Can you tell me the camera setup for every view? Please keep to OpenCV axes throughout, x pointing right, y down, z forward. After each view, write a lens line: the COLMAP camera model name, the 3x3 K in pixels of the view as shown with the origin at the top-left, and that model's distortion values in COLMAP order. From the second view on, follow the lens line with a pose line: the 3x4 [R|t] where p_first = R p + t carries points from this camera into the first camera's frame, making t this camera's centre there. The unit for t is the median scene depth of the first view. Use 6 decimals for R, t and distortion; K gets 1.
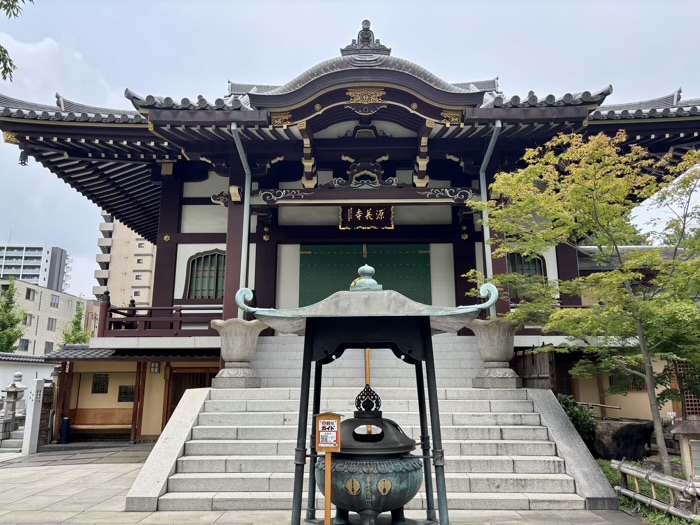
lens RADIAL K [[526.2, 0, 349.6], [0, 526.2, 267.5], [0, 0, 1]] dist [0.044634, -0.045942]
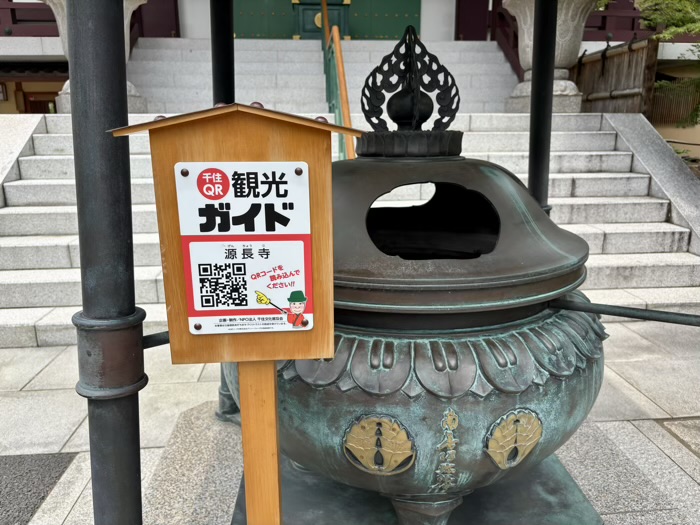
lens RADIAL K [[526.2, 0, 351.7], [0, 526.2, 258.5], [0, 0, 1]] dist [0.044634, -0.045942]
pose [[0.994235, -0.028219, 0.103439, -0.012577], [-0.019502, 0.901056, 0.433263, 0.115448], [-0.105430, -0.432783, 0.895312, 0.395942]]
